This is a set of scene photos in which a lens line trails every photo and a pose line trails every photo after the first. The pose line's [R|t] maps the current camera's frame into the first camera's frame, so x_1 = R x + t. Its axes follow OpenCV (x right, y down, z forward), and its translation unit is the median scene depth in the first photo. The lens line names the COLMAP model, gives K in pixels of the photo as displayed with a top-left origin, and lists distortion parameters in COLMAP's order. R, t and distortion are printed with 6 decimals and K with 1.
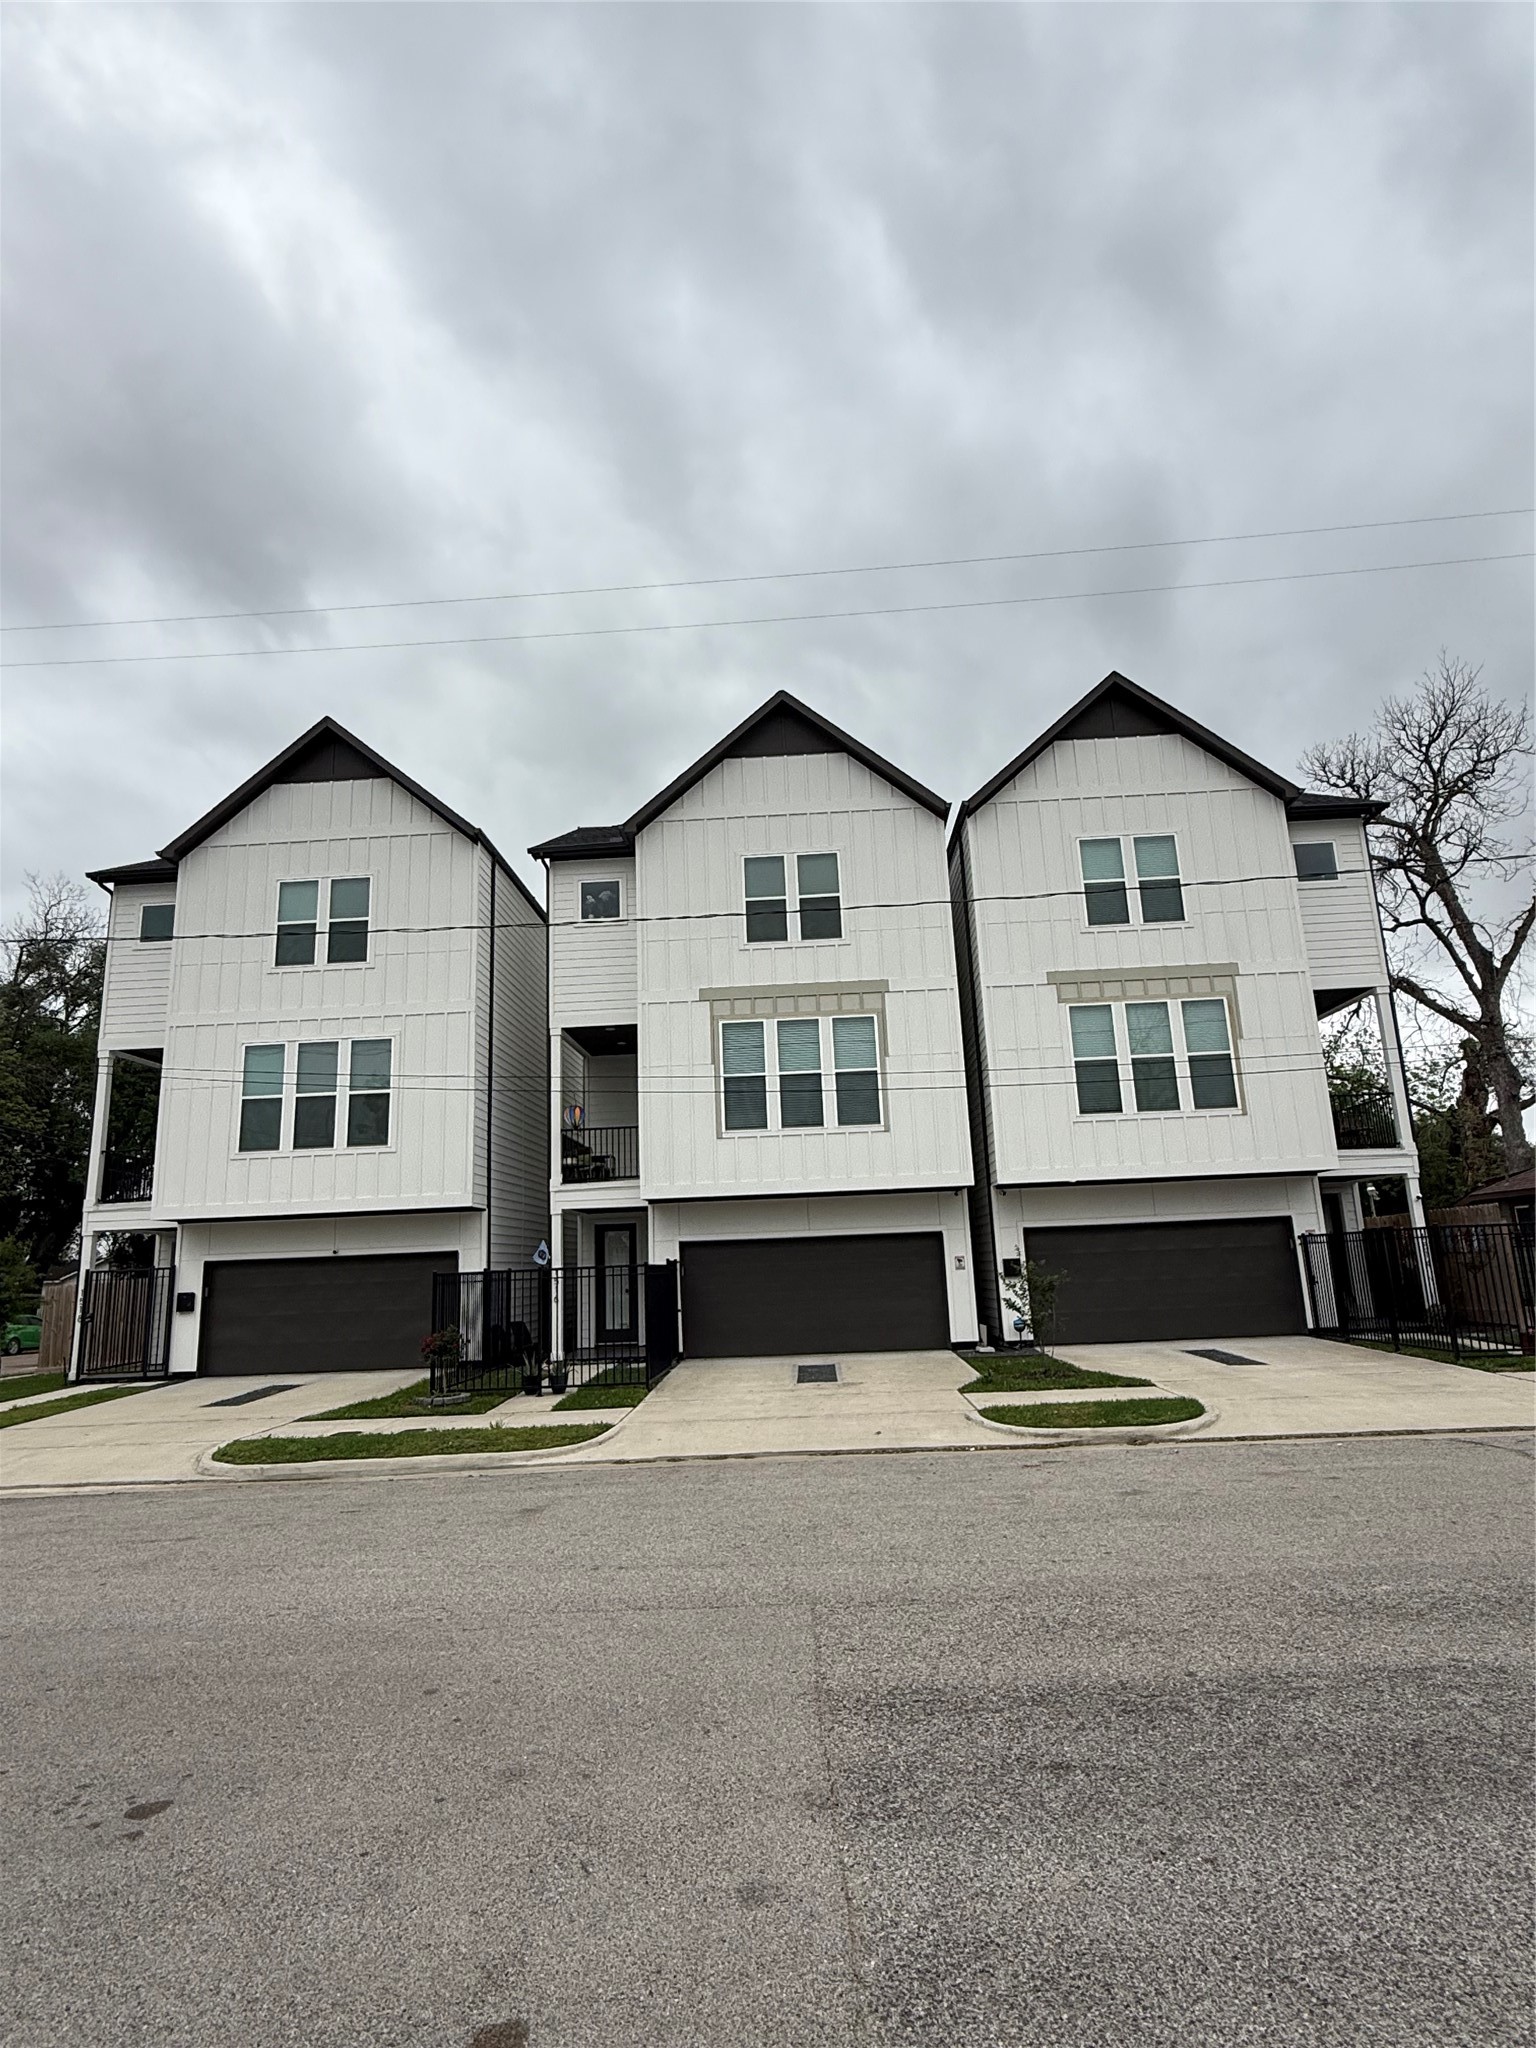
lens RADIAL K [[984.8, 0, 769.5], [0, 984.8, 1092.1], [0, 0, 1]] dist [-0.005873, -0.000219]
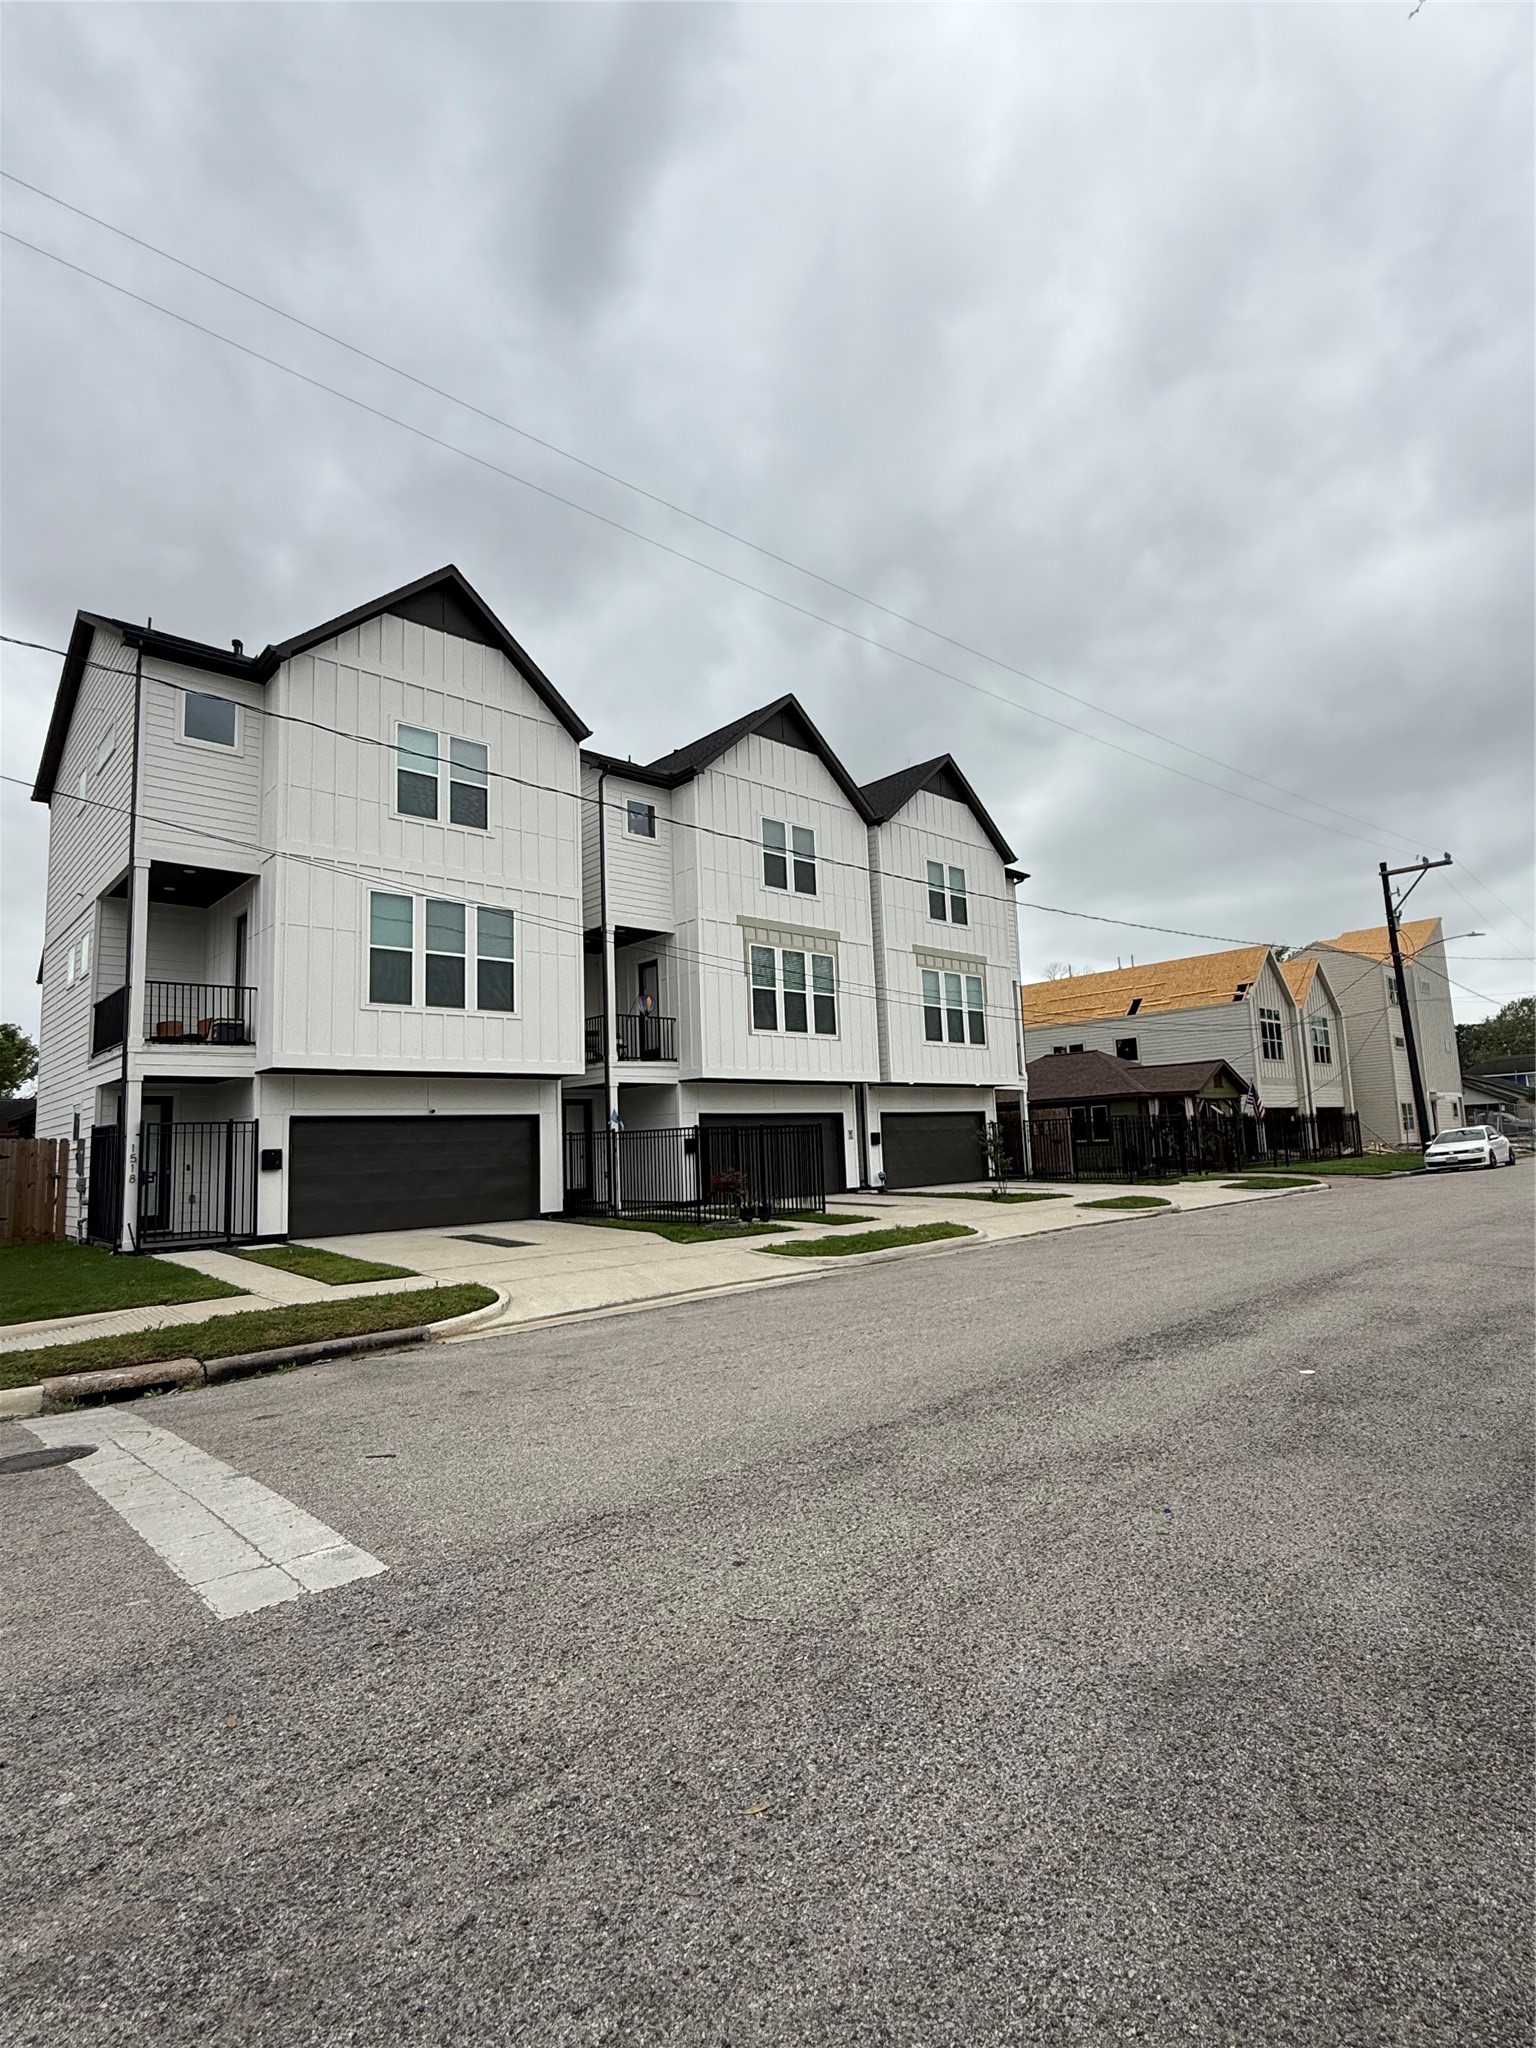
lens RADIAL K [[1016.3, 0, 766.5], [0, 1016.3, 1027.8], [0, 0, 1]] dist [-0.020293, -0.000335]
pose [[0.711396, 0.094850, 0.696361, -0.928668], [-0.125671, 0.992049, -0.006741, 0.042372], [-0.691464, -0.082716, 0.717660, 0.026556]]
